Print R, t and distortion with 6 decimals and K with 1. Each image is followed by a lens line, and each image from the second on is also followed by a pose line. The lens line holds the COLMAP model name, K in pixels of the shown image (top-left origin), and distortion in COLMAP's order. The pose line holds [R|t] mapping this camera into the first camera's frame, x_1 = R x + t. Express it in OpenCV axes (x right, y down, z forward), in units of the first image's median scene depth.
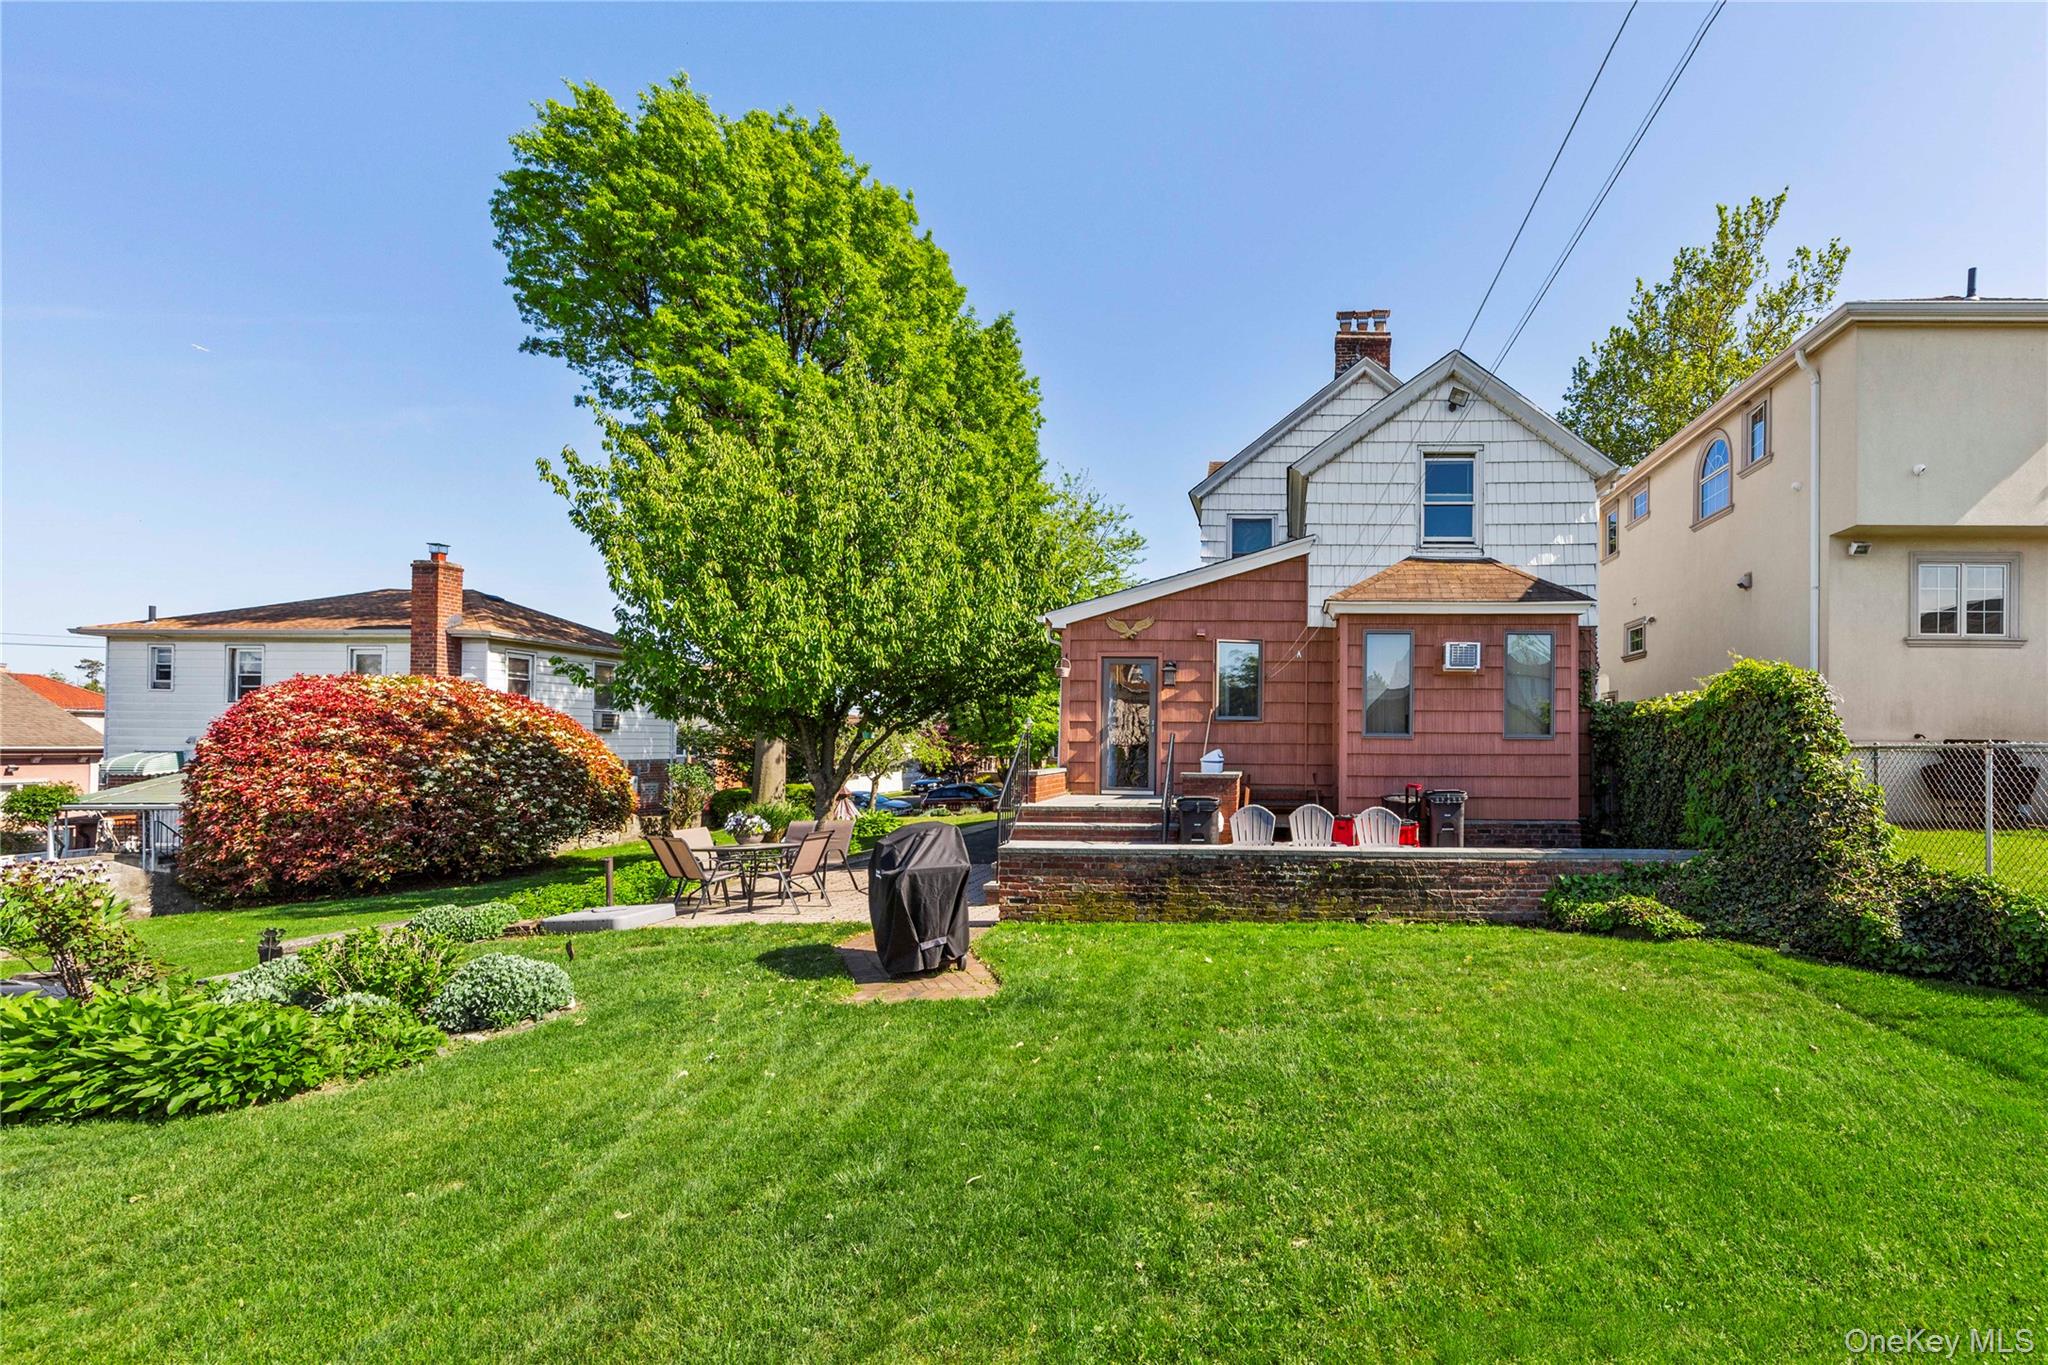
lens RADIAL K [[1016.5, 0, 1059.6], [0, 1016.5, 727.2], [0, 0, 1]] dist [0.010578, -0.000418]
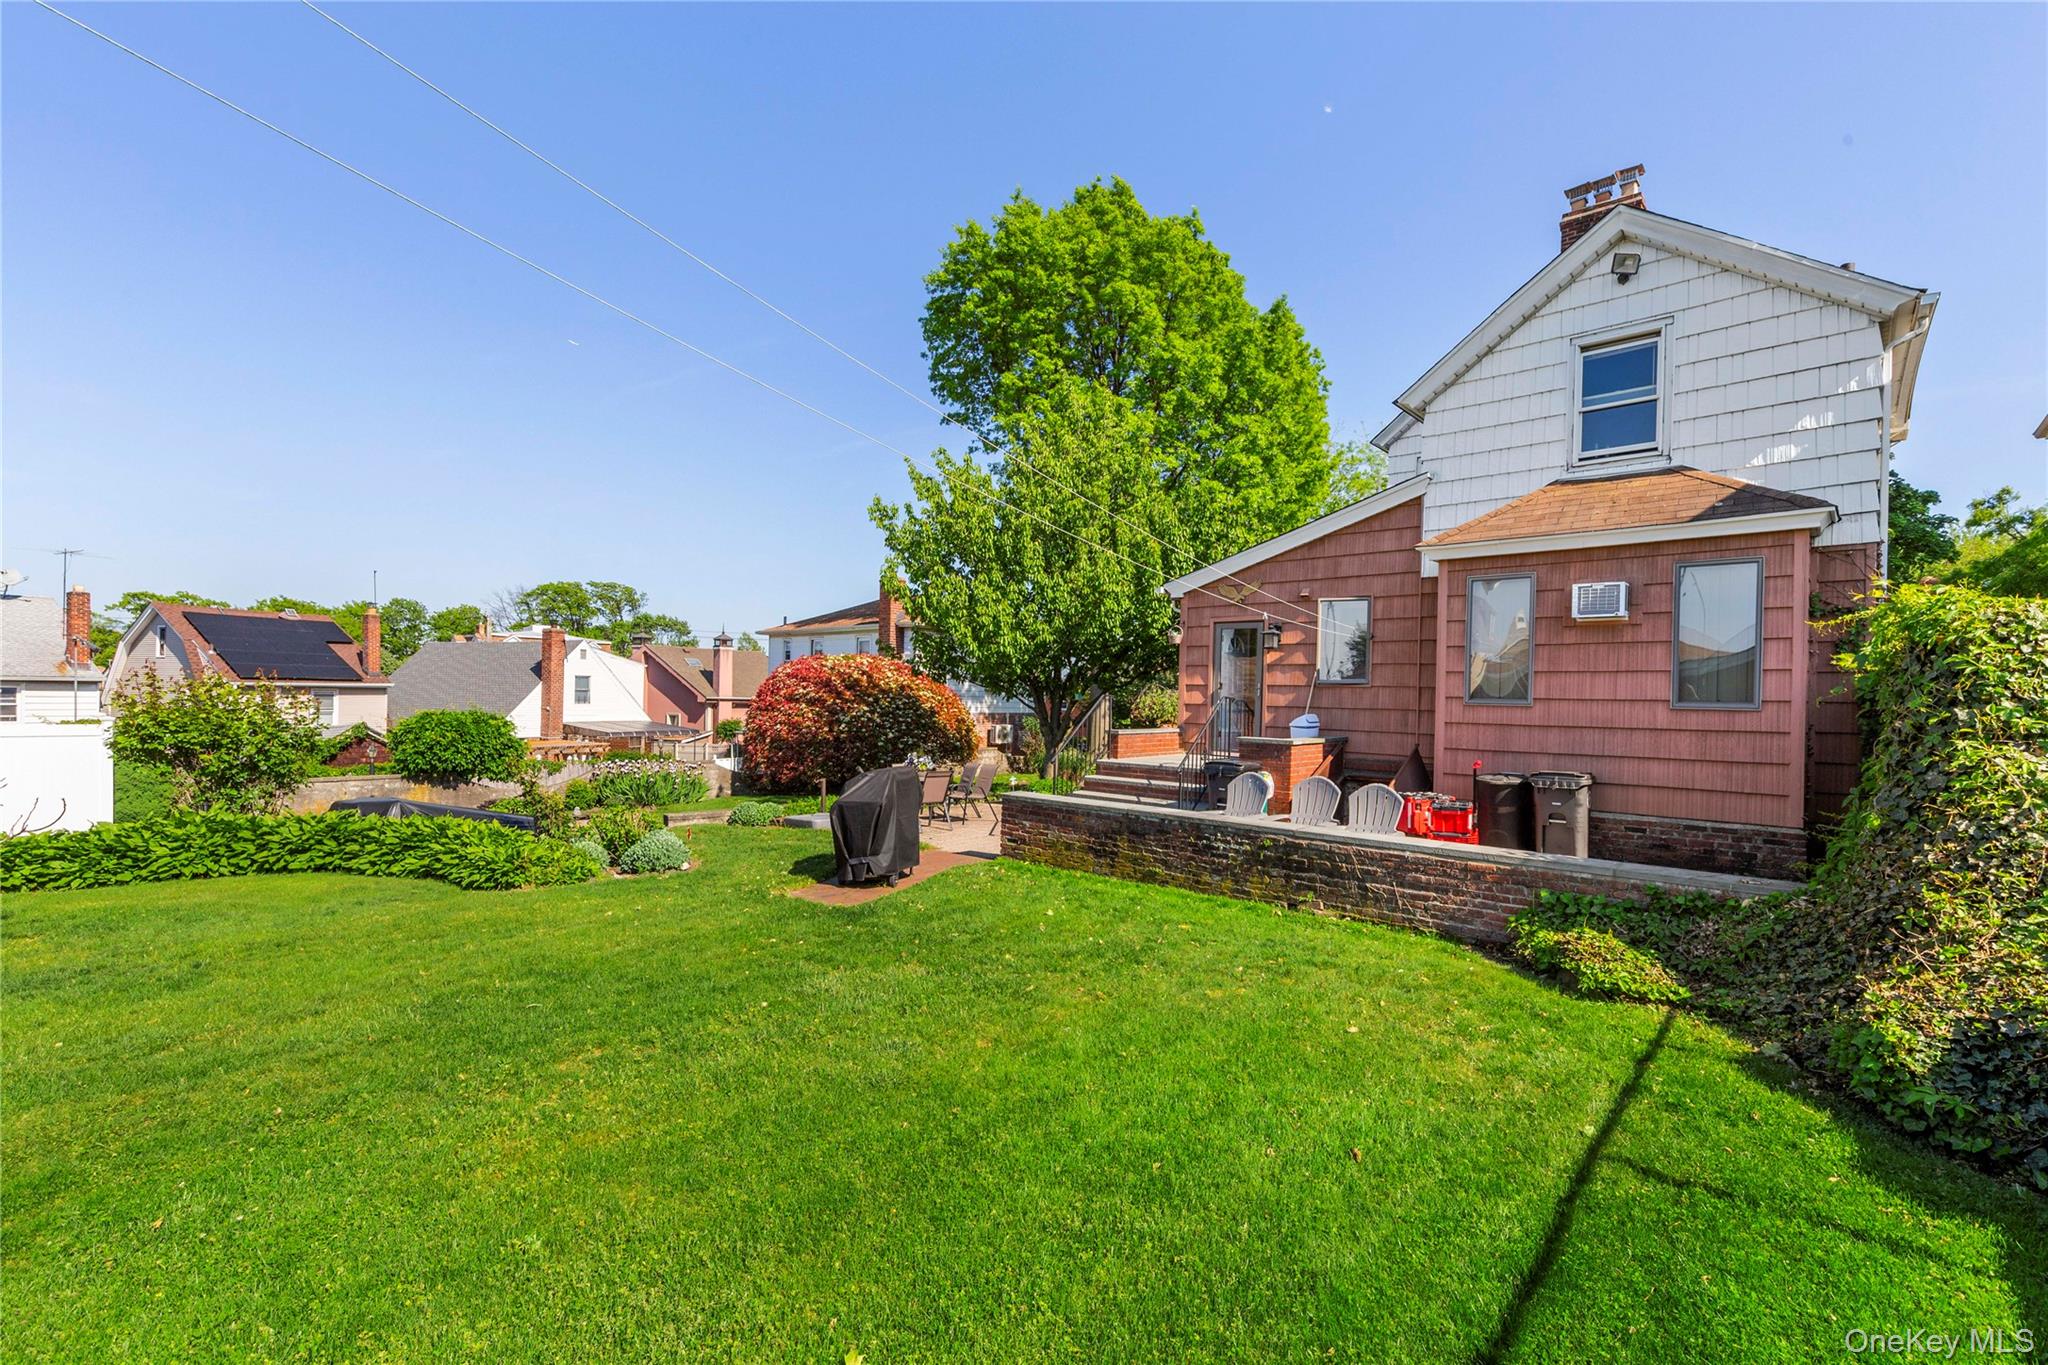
lens RADIAL K [[880.7, 0, 1028.3], [0, 880.7, 686.0], [0, 0, 1]] dist [0.010142, 0.000540]
pose [[0.755920, 0.001513, -0.654662, 0.485890], [-0.003393, 0.999993, -0.001607, -0.002408], [0.654655, 0.003435, 0.755920, 0.198279]]
